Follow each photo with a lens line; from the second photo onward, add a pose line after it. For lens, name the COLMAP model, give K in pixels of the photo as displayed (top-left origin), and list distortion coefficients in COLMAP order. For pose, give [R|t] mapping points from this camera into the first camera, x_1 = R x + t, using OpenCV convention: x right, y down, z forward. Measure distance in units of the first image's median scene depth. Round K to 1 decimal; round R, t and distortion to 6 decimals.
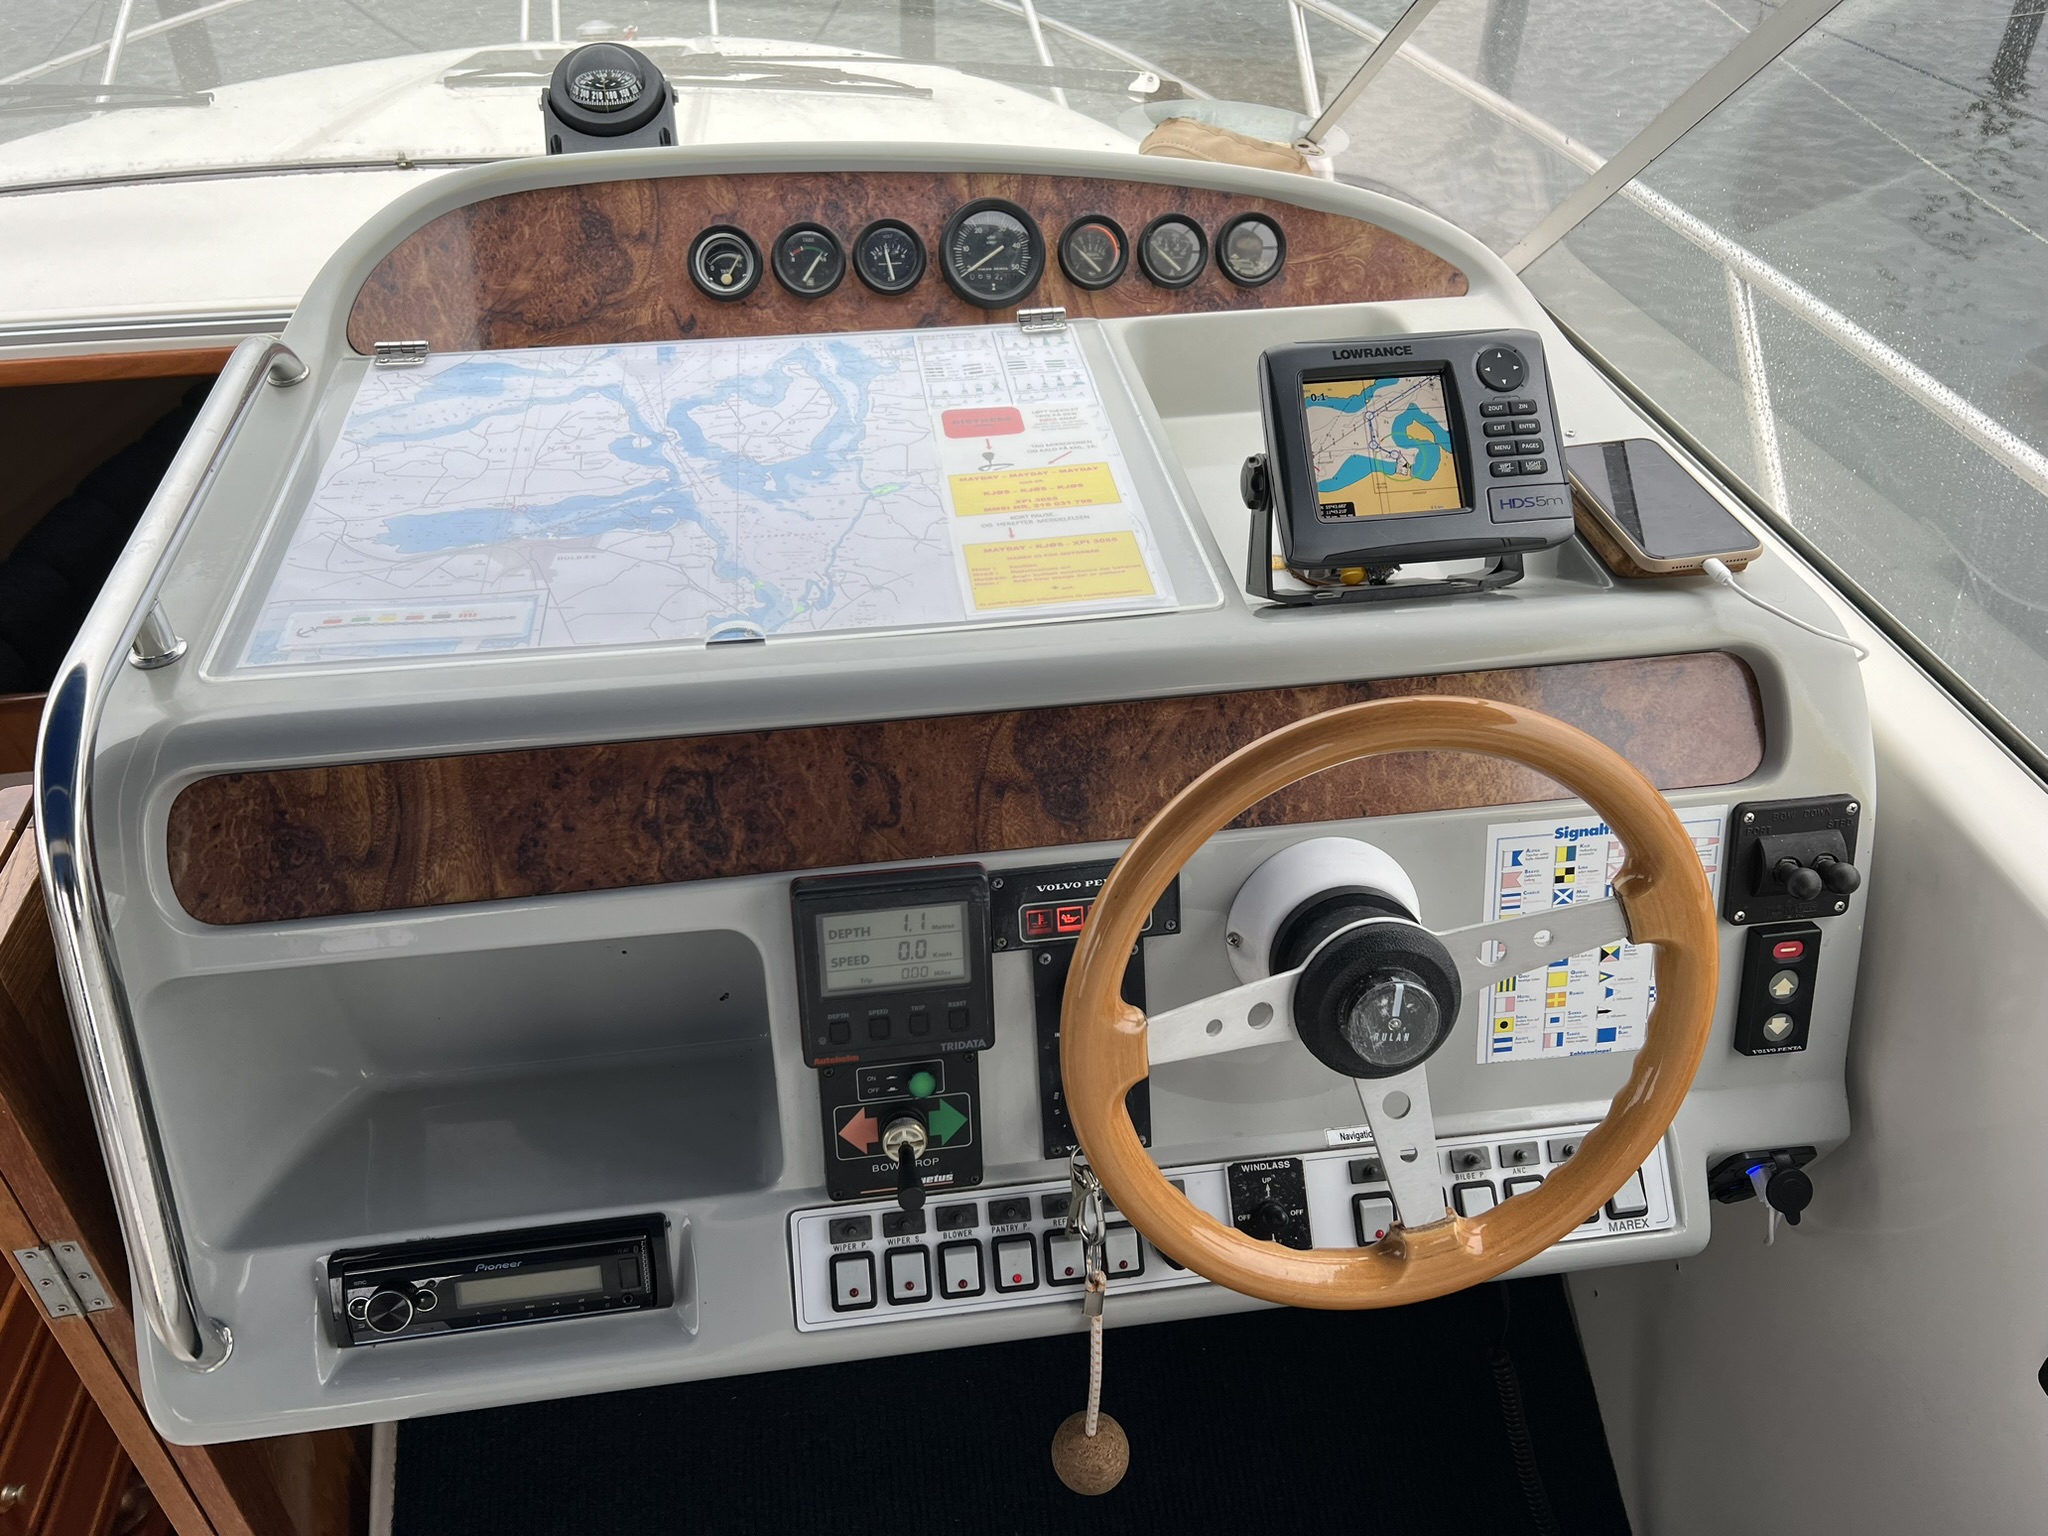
lens RADIAL K [[1556.5, 0, 1019.7], [0, 1556.5, 775.9], [0, 0, 1]] dist [0.094640, -0.235866]
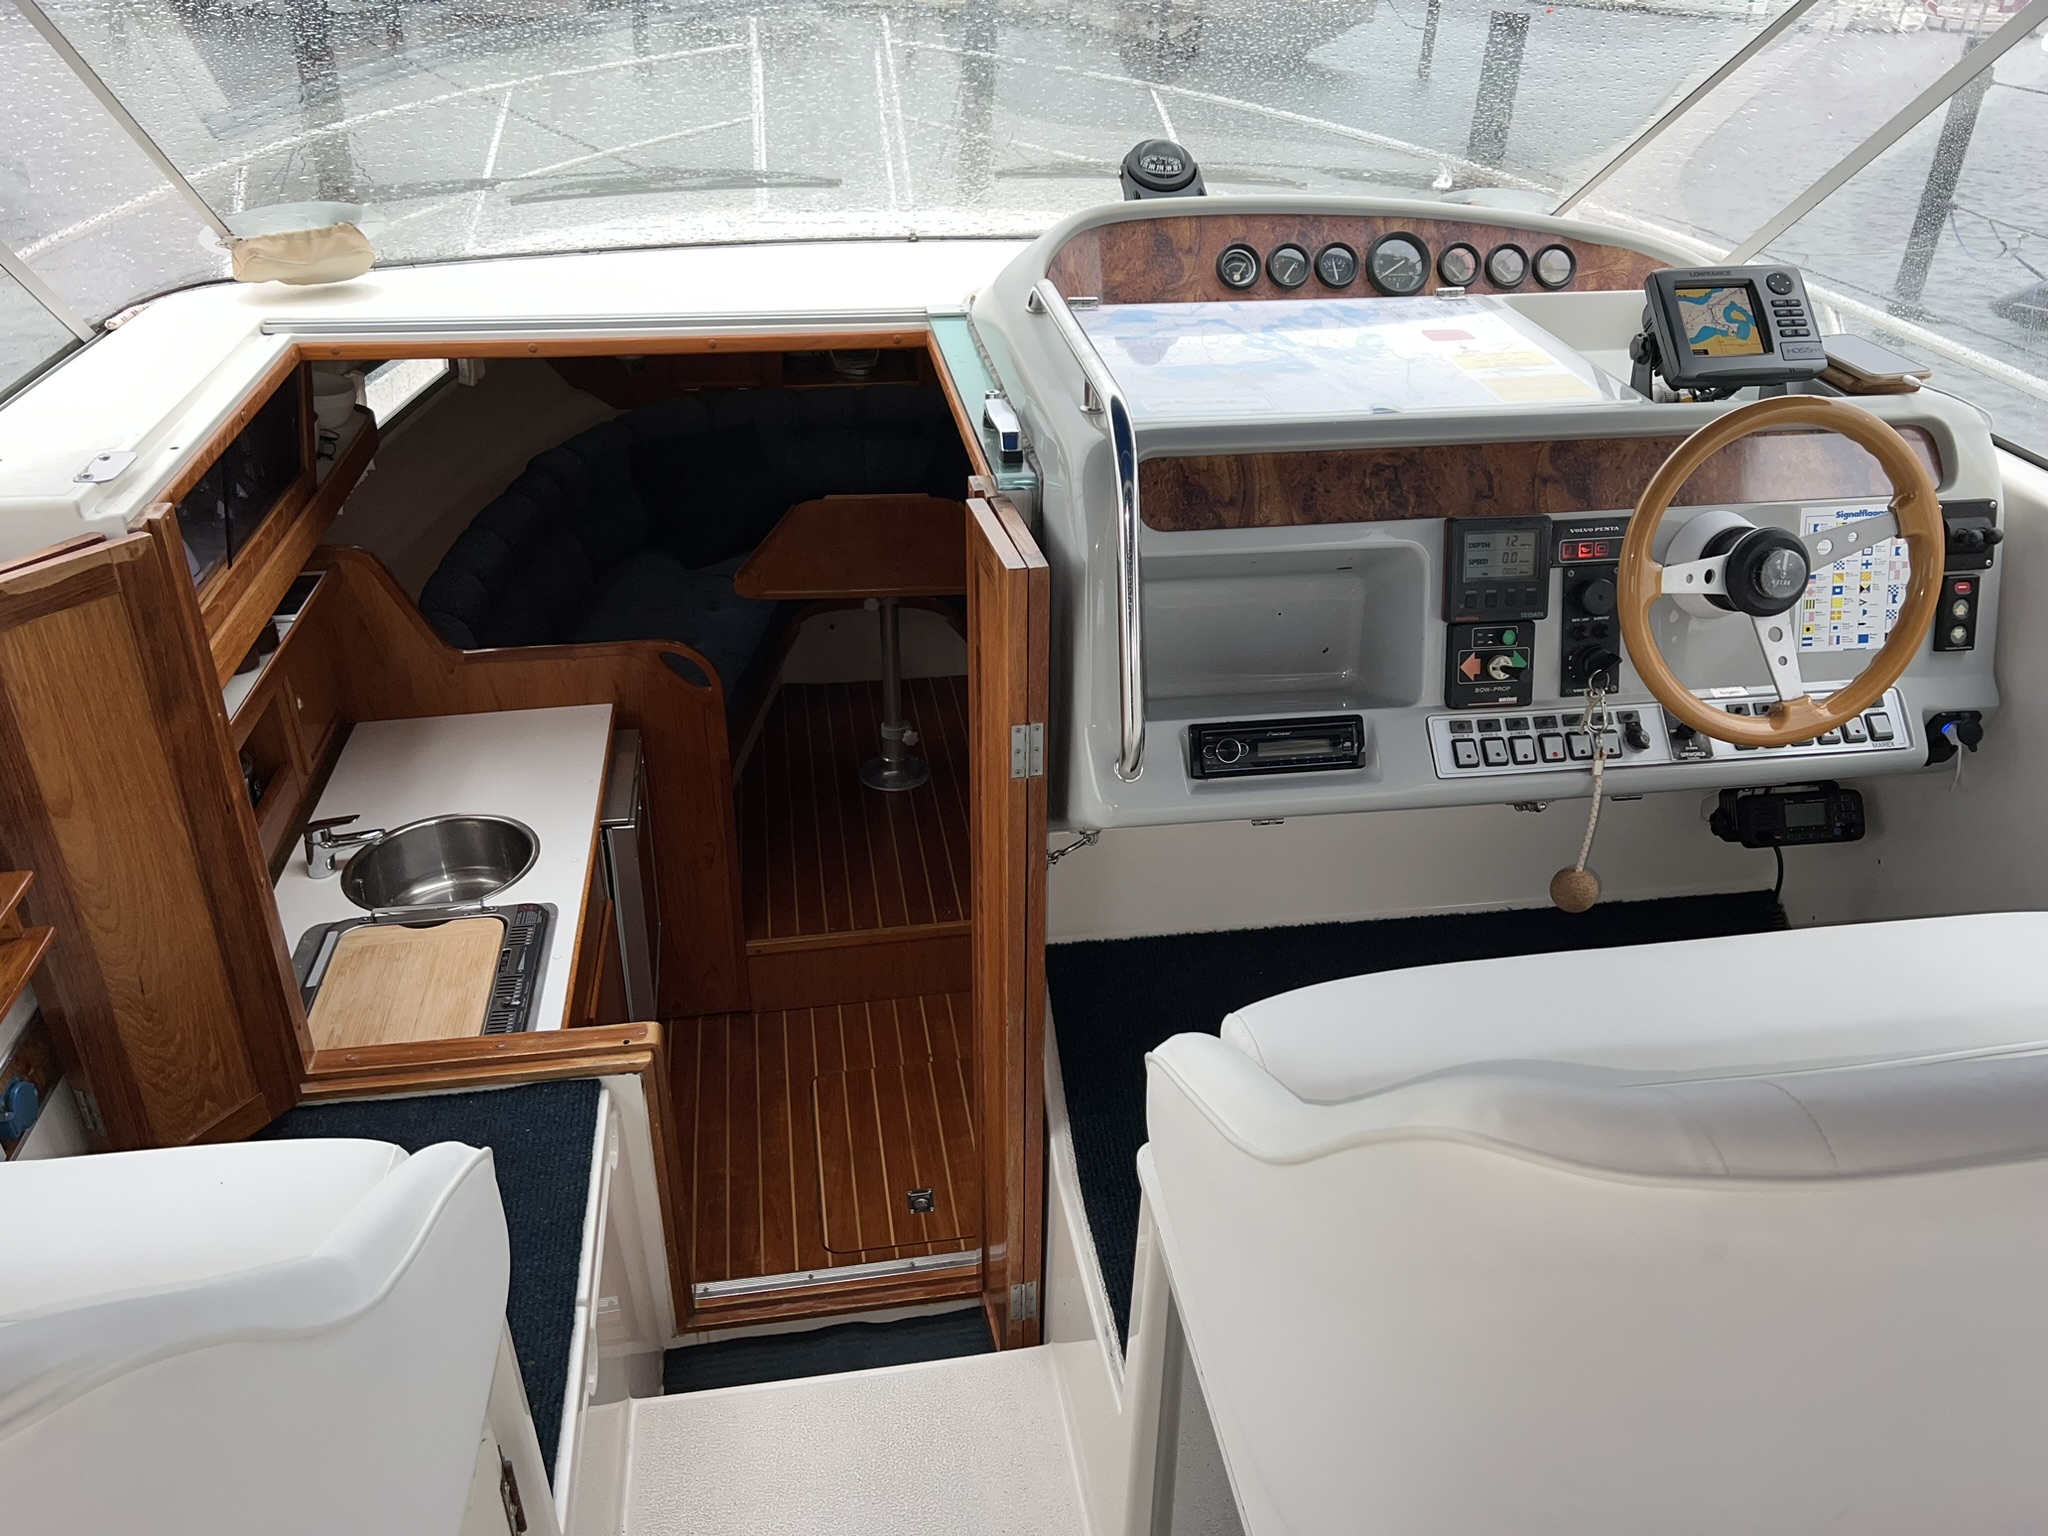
lens RADIAL K [[1554.6, 0, 1020.6], [0, 1554.6, 746.0], [0, 0, 1]] dist [0.065776, -0.093317]
pose [[0.999605, 0.004325, 0.027756, -0.637836], [-0.000488, 0.990599, -0.136798, 0.535715], [-0.028086, 0.136730, 0.990210, -0.730120]]
